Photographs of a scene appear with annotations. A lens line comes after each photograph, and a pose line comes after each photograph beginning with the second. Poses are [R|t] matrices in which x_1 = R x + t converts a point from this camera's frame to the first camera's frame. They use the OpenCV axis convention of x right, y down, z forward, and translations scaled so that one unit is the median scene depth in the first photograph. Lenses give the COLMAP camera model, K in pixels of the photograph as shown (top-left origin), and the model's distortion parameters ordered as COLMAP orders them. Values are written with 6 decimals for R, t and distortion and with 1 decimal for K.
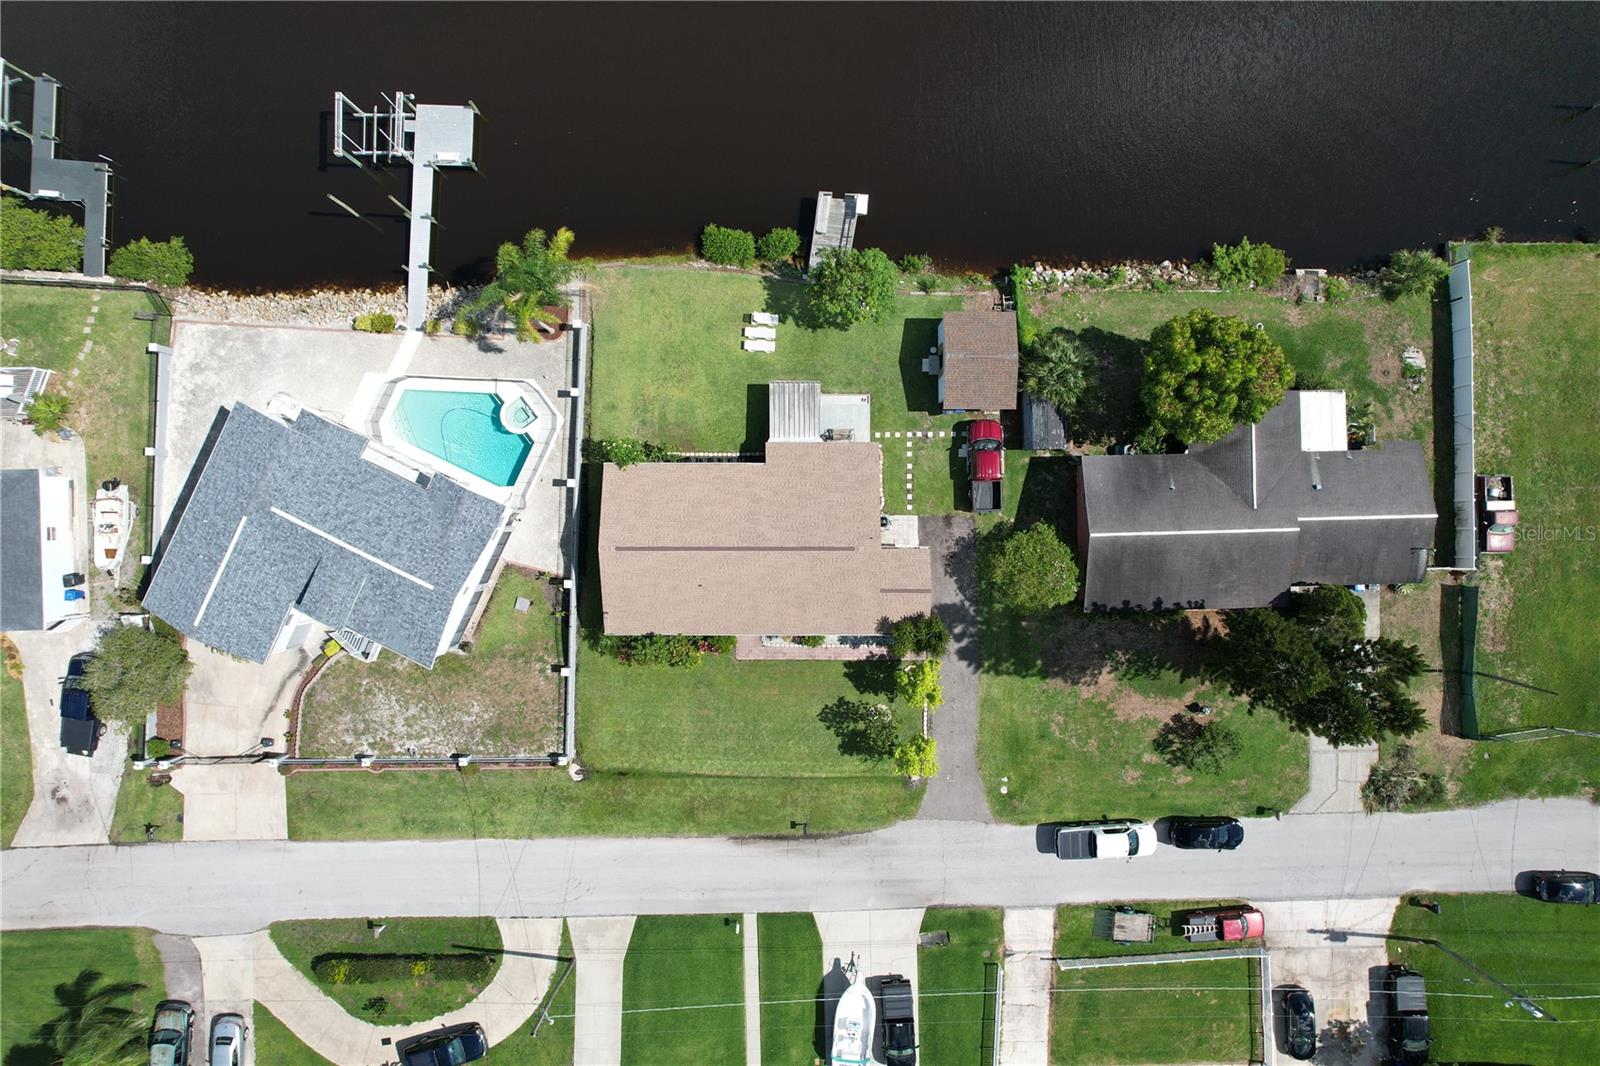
lens RADIAL K [[1023.4, 0, 800.4], [0, 1023.4, 533.8], [0, 0, 1]] dist [-0.076893, 0.065336]
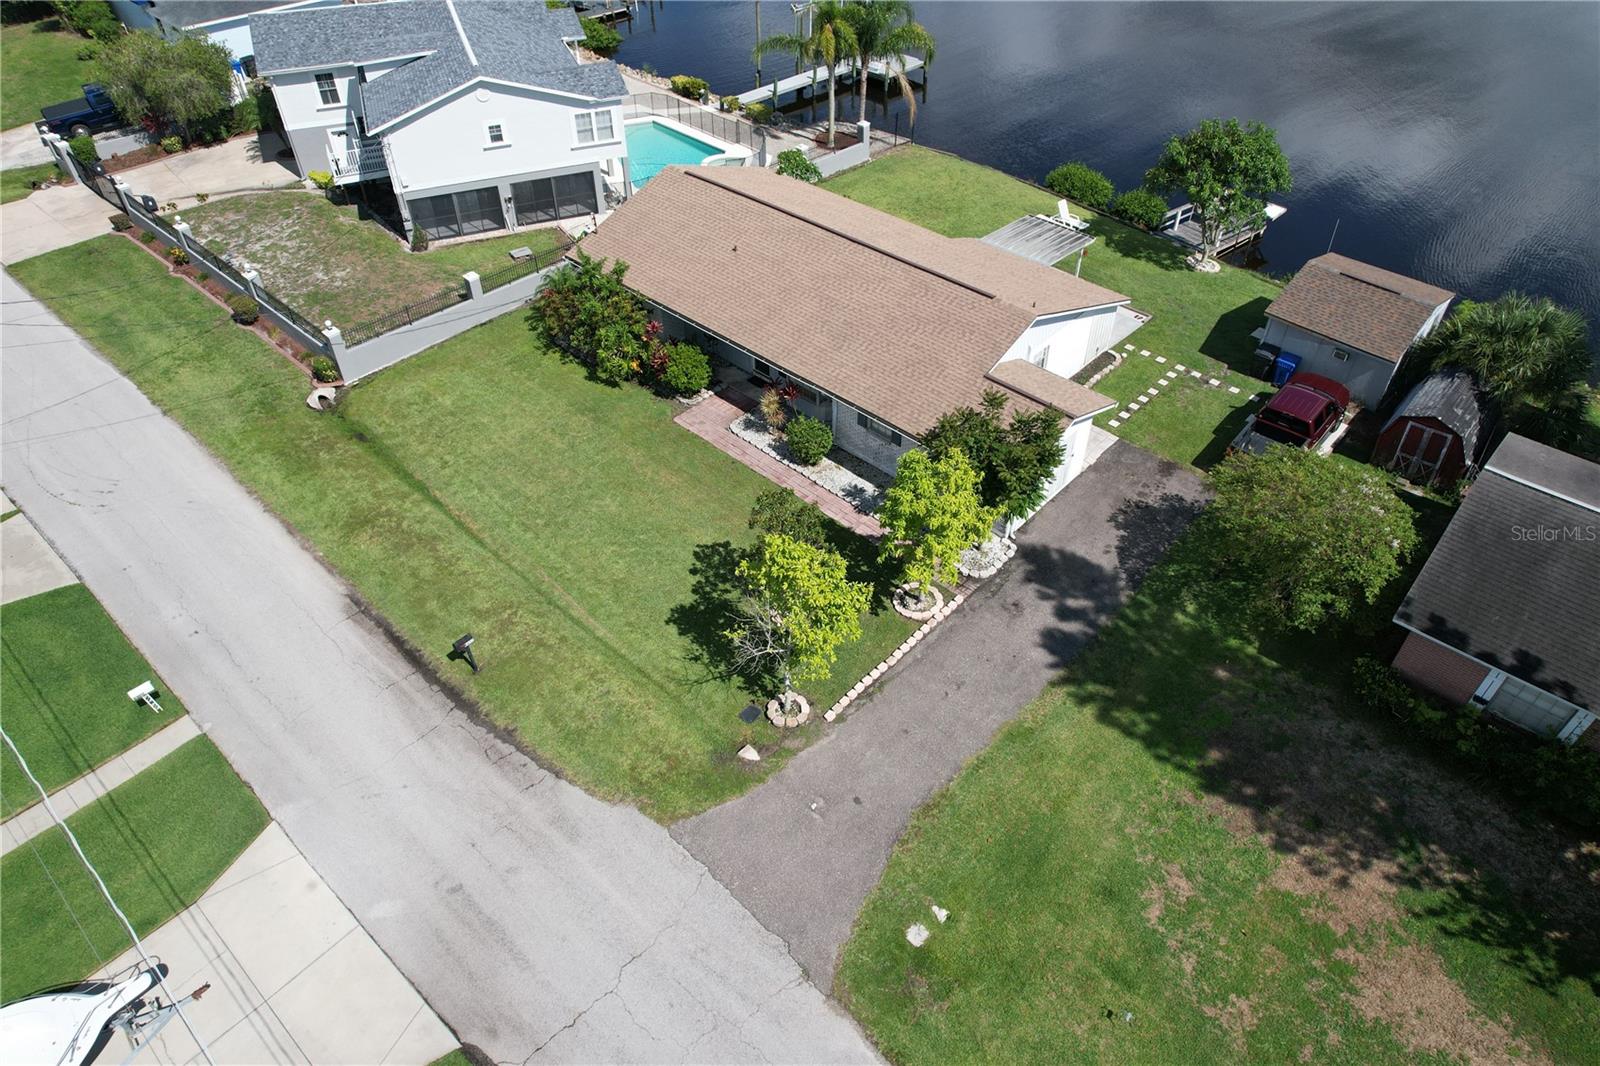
lens RADIAL K [[1023.4, 0, 796.8], [0, 1023.4, 529.5], [0, 0, 1]] dist [-0.076893, 0.065336]
pose [[0.725459, 0.464086, -0.508265, 0.275761], [-0.688157, 0.475978, -0.547618, 0.392165], [-0.012219, 0.747040, 0.664666, 0.692399]]
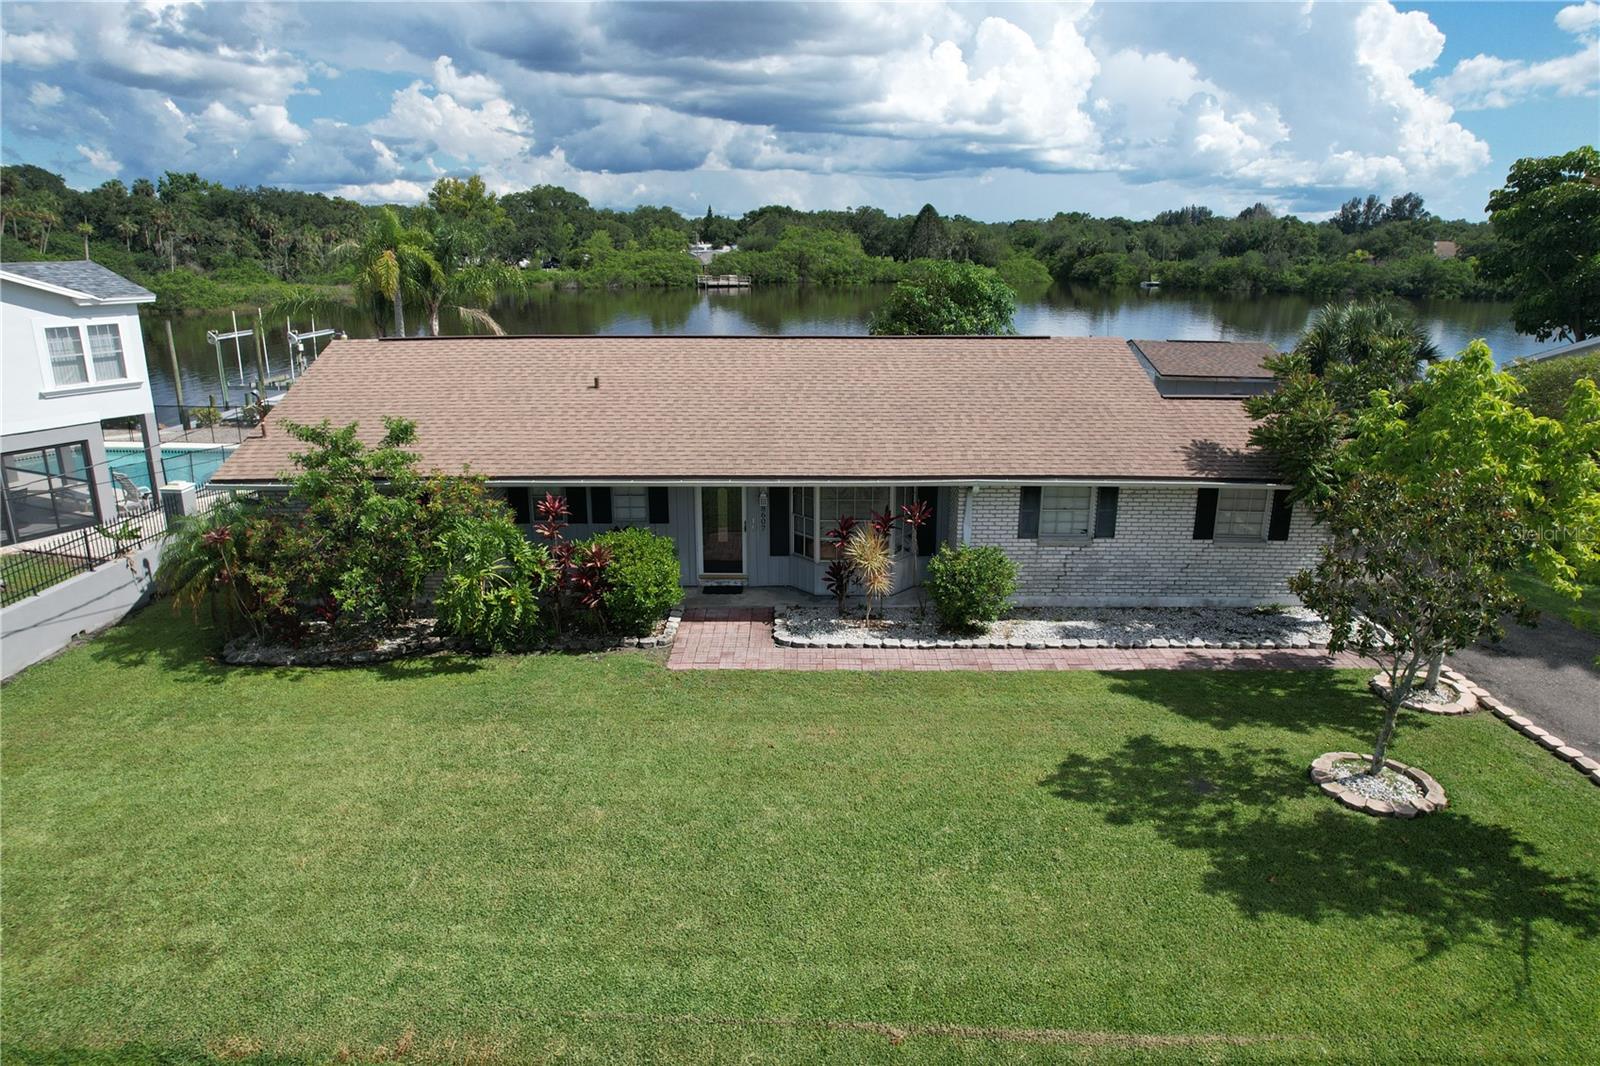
lens RADIAL K [[1023.4, 0, 802.5], [0, 1023.4, 531.2], [0, 0, 1]] dist [-0.076893, 0.065336]
pose [[0.999937, 0.009240, 0.006312, -0.032360], [0.003724, 0.257187, -0.966354, 0.348498], [-0.010553, 0.966317, 0.257137, 0.904612]]
